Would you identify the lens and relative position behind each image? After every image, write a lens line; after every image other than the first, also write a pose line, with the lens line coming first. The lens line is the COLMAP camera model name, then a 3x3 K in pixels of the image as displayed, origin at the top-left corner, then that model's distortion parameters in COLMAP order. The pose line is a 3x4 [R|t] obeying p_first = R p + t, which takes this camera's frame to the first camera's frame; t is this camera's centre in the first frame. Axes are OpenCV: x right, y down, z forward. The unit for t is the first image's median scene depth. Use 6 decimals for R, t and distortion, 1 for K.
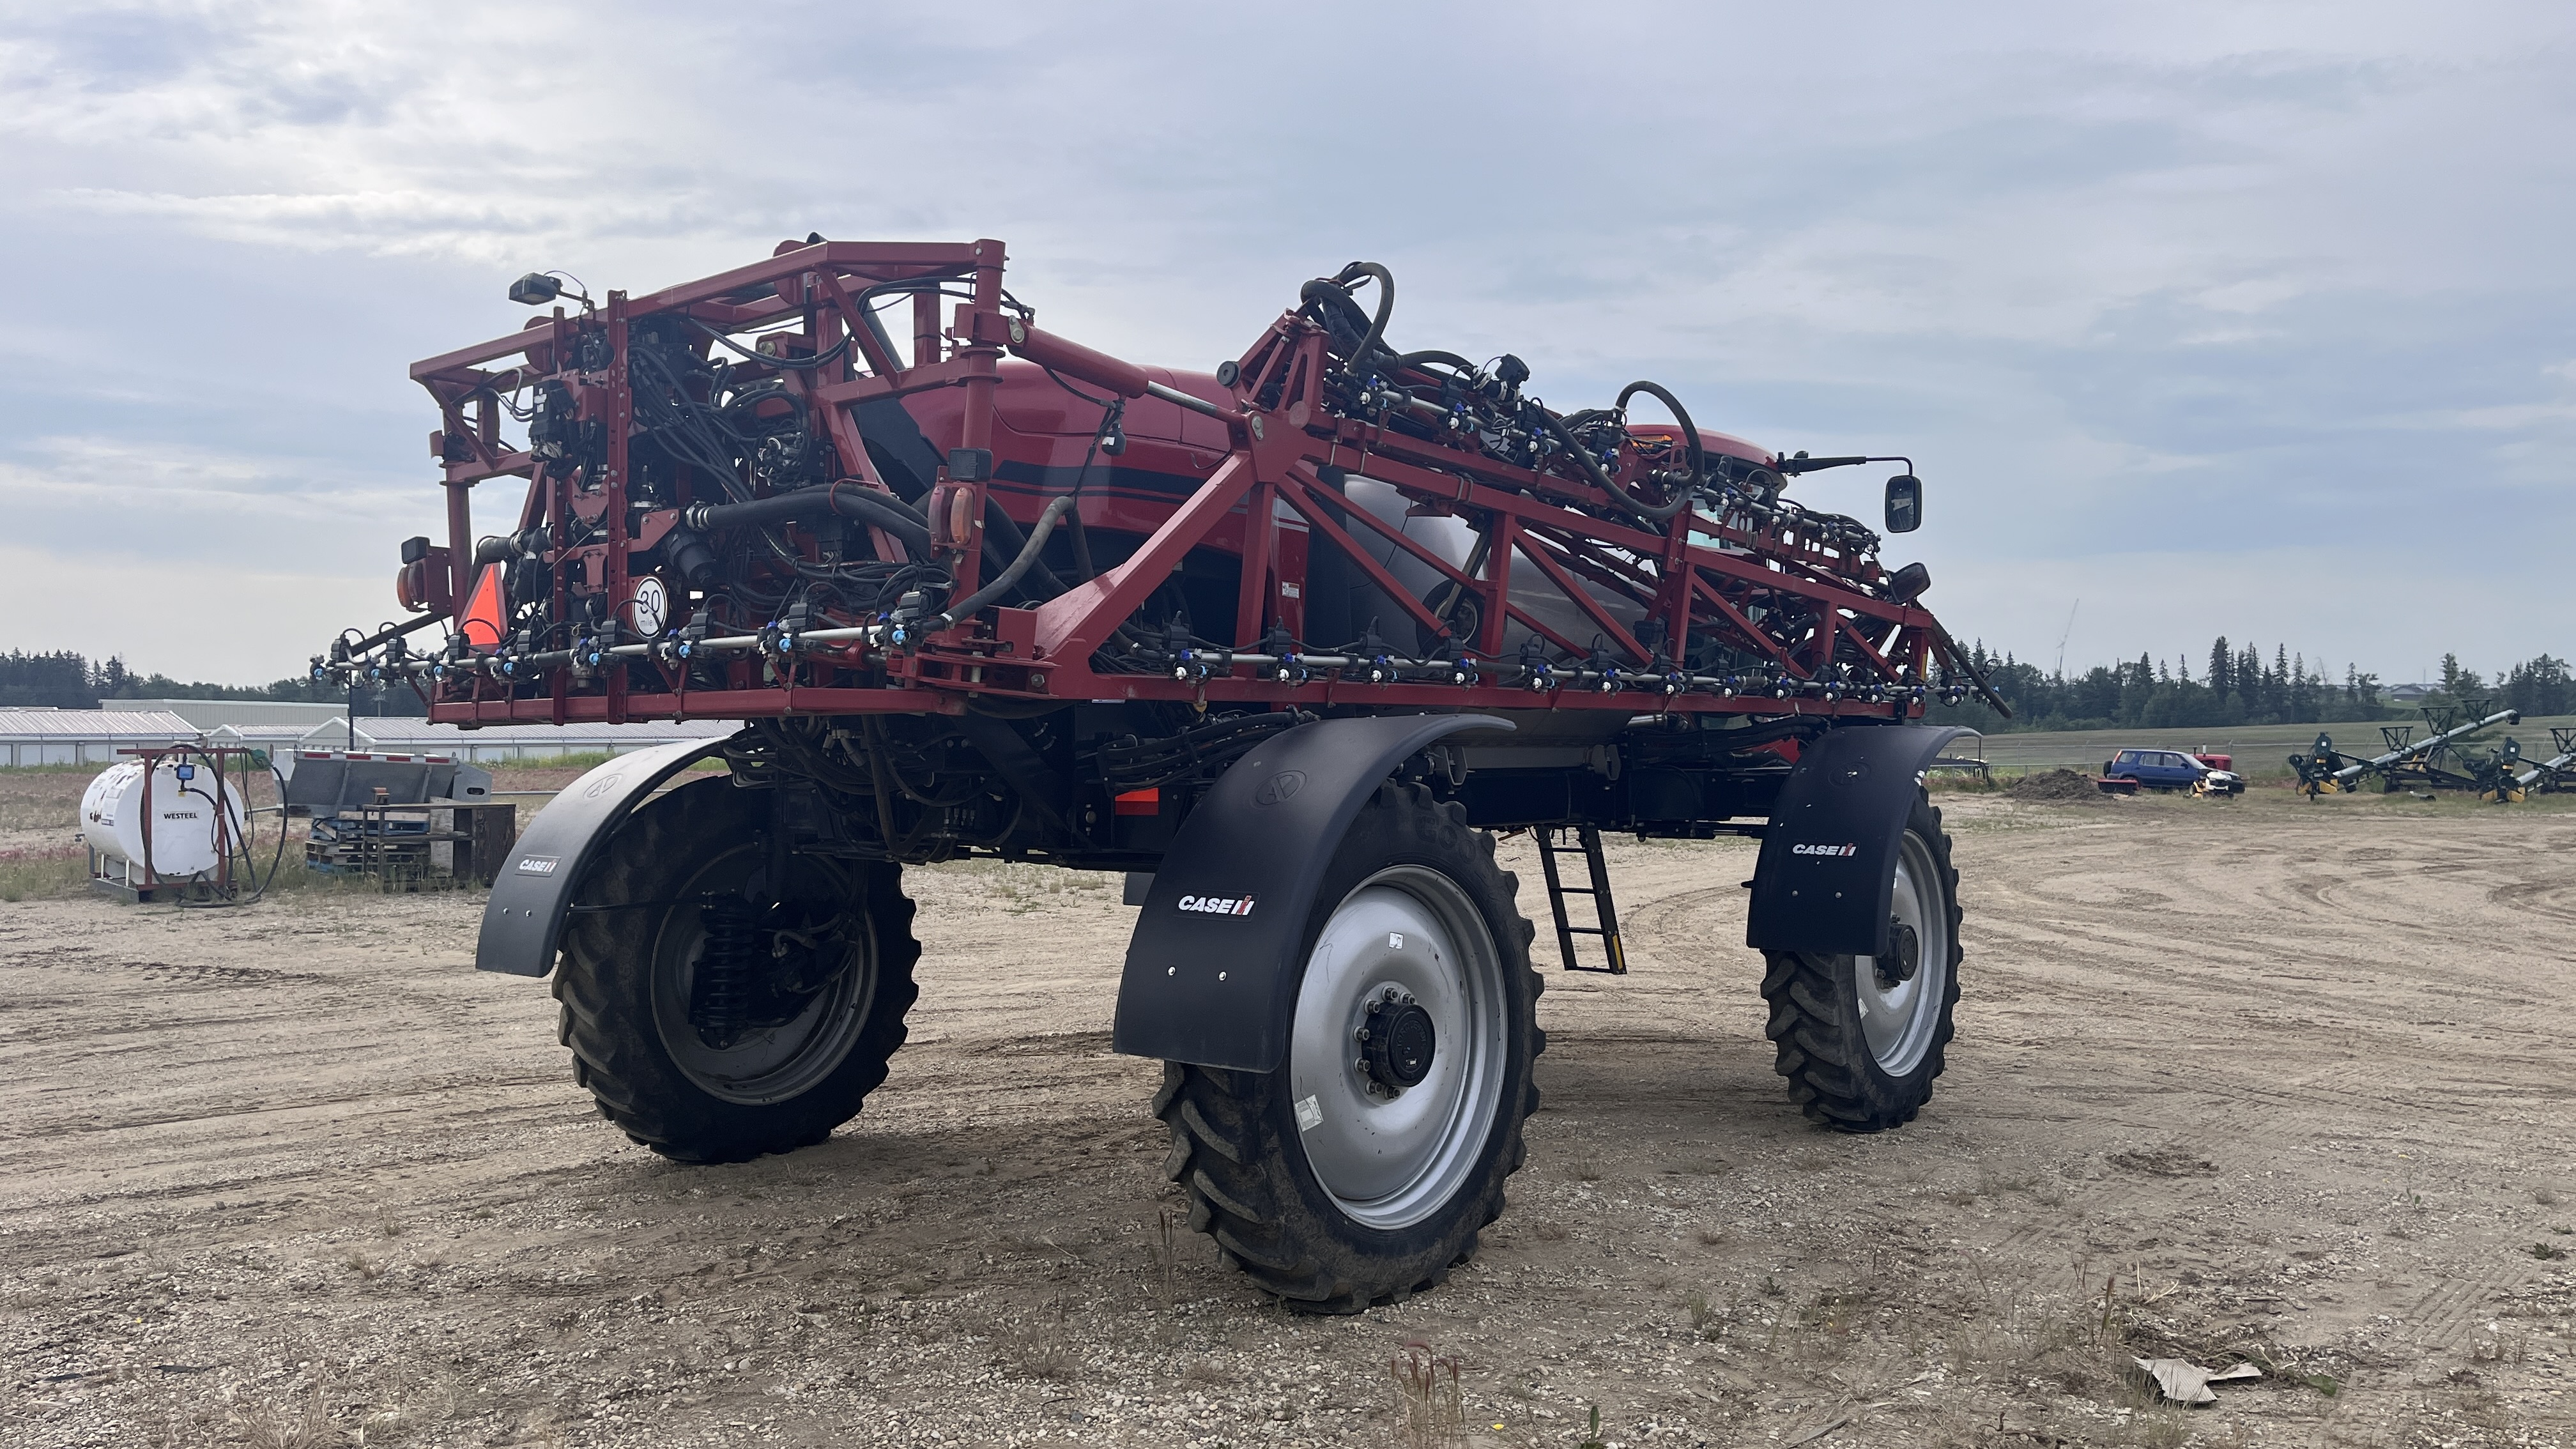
lens RADIAL K [[1922.3, 0, 1288.0], [0, 1922.3, 724.5], [0, 0, 1]] dist [0.047603, -0.059838]
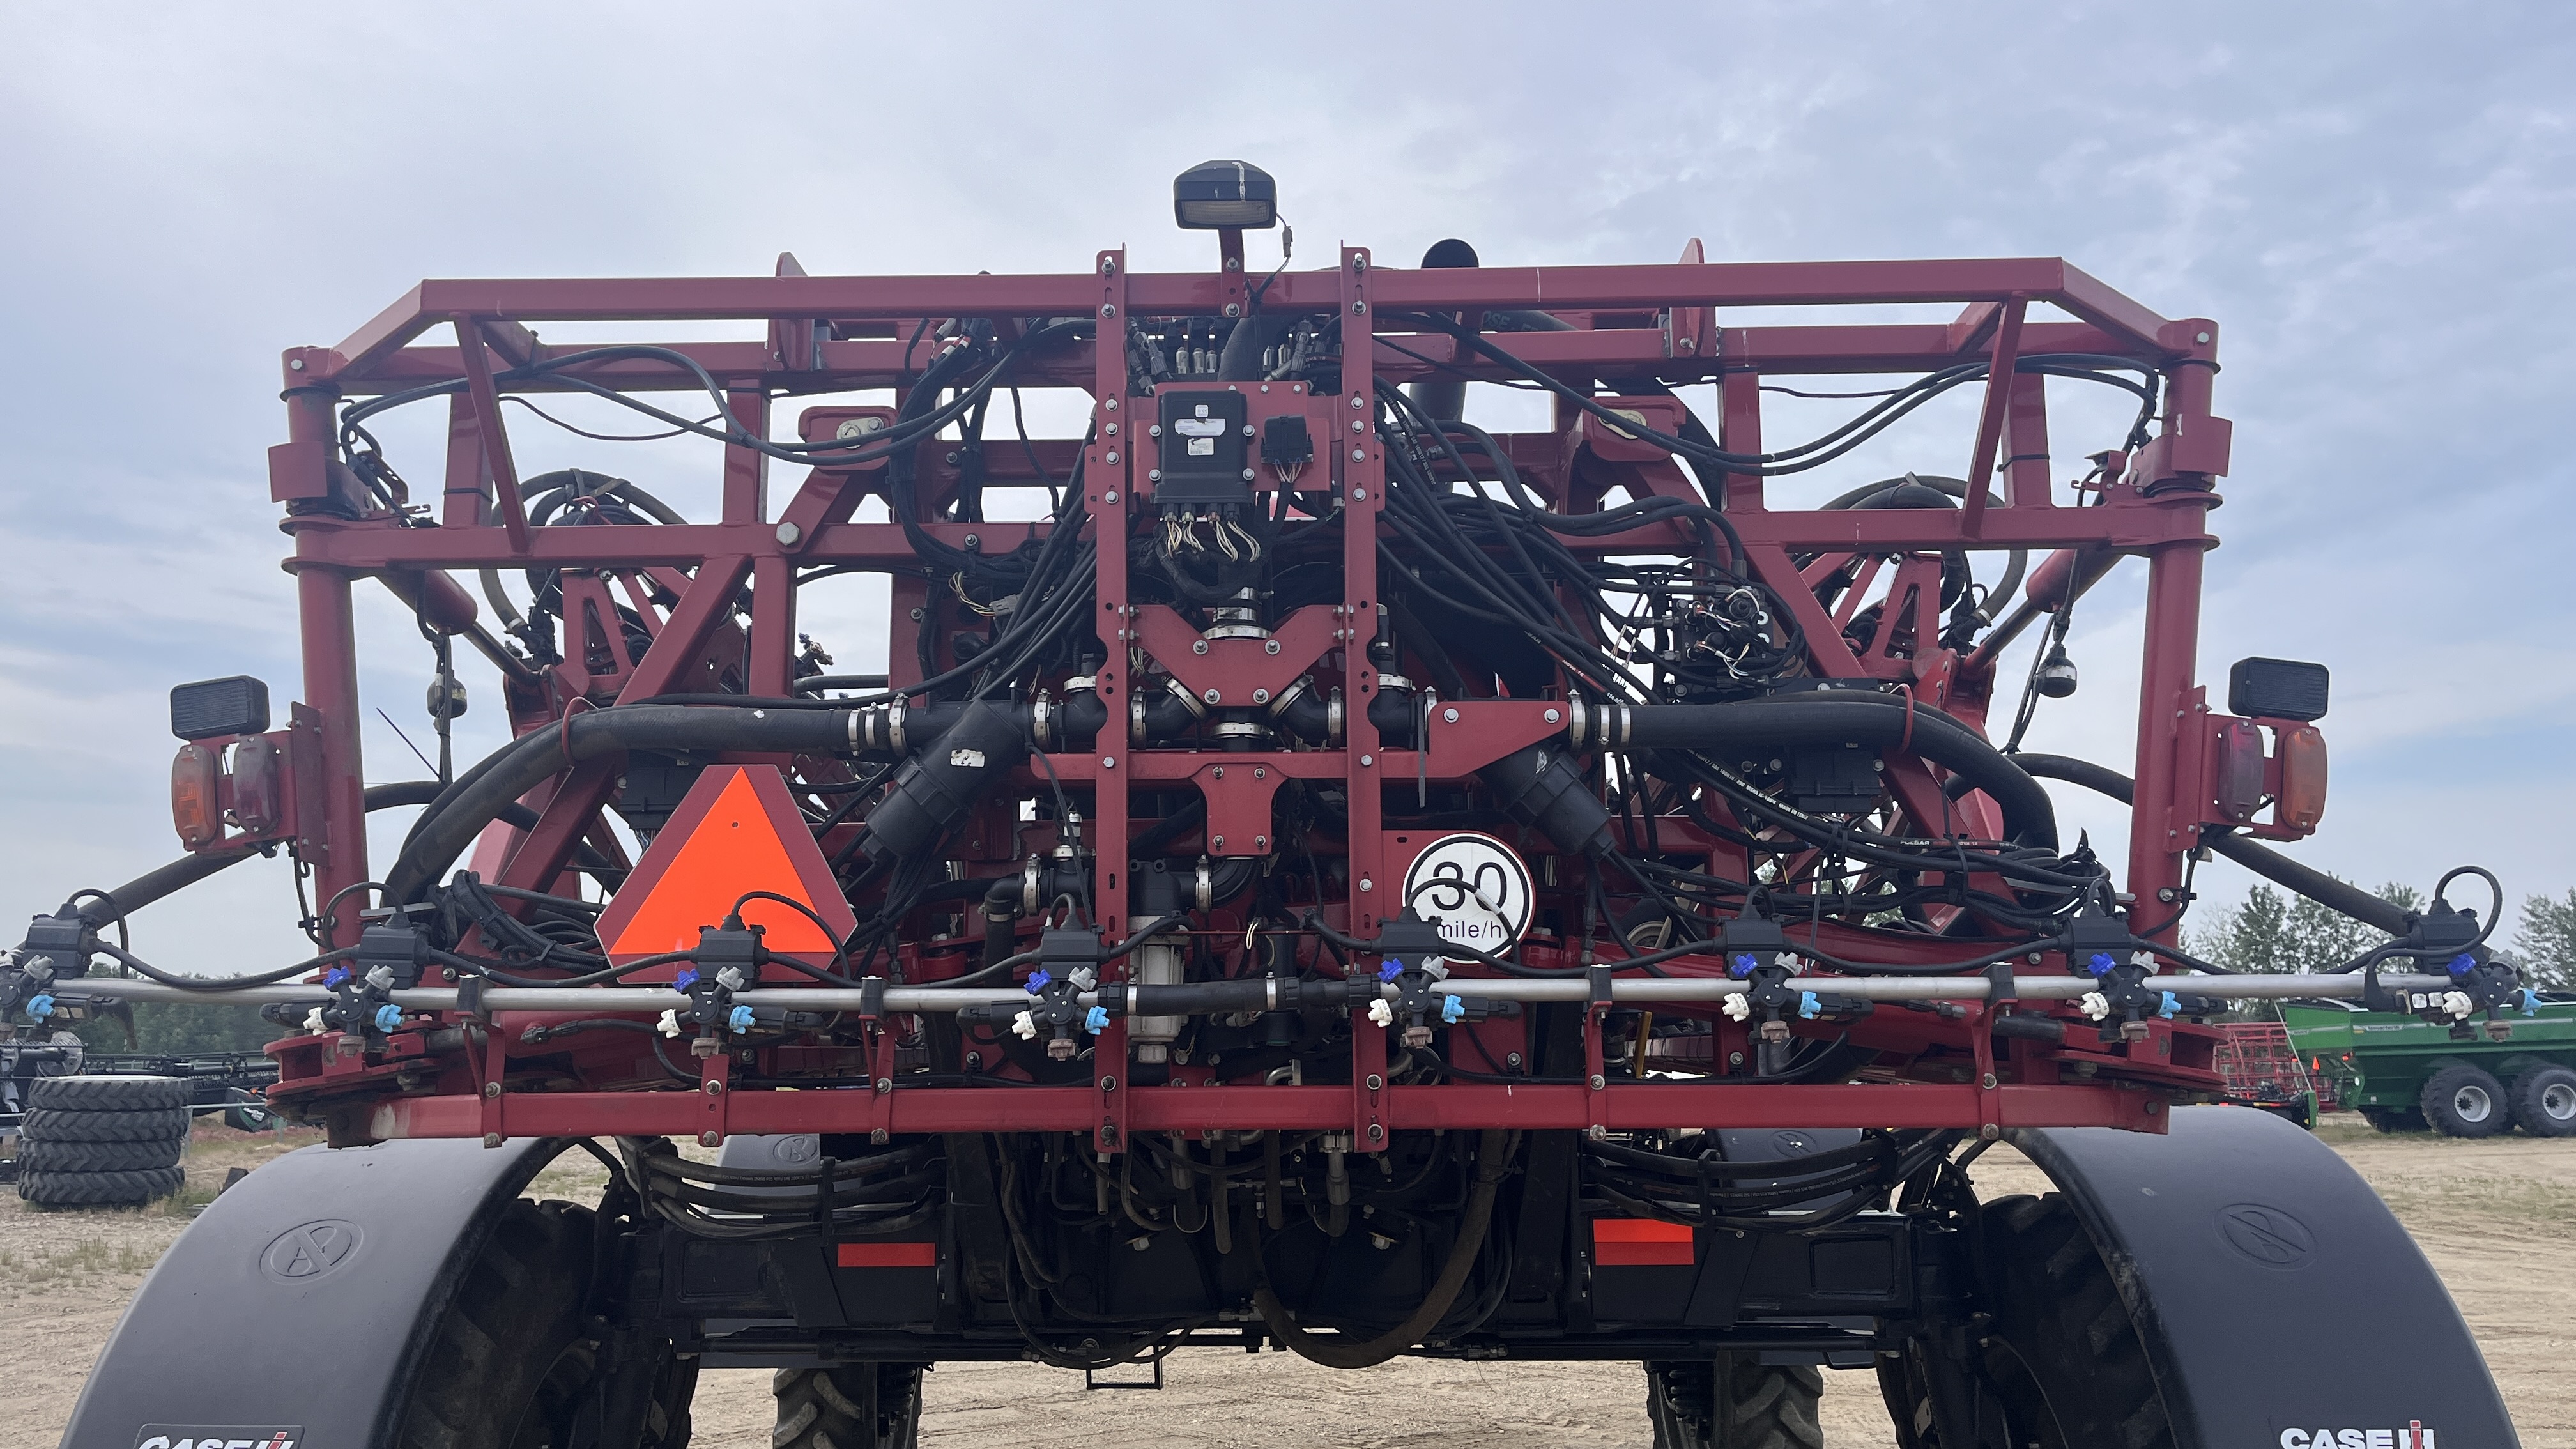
lens RADIAL K [[1922.3, 0, 1288.0], [0, 1922.3, 724.5], [0, 0, 1]] dist [0.047603, -0.059838]
pose [[0.777726, 0.108741, 0.619126, -0.548050], [-0.009705, 0.986884, -0.161141, -0.022232], [-0.628528, 0.119315, 0.768581, 0.549637]]
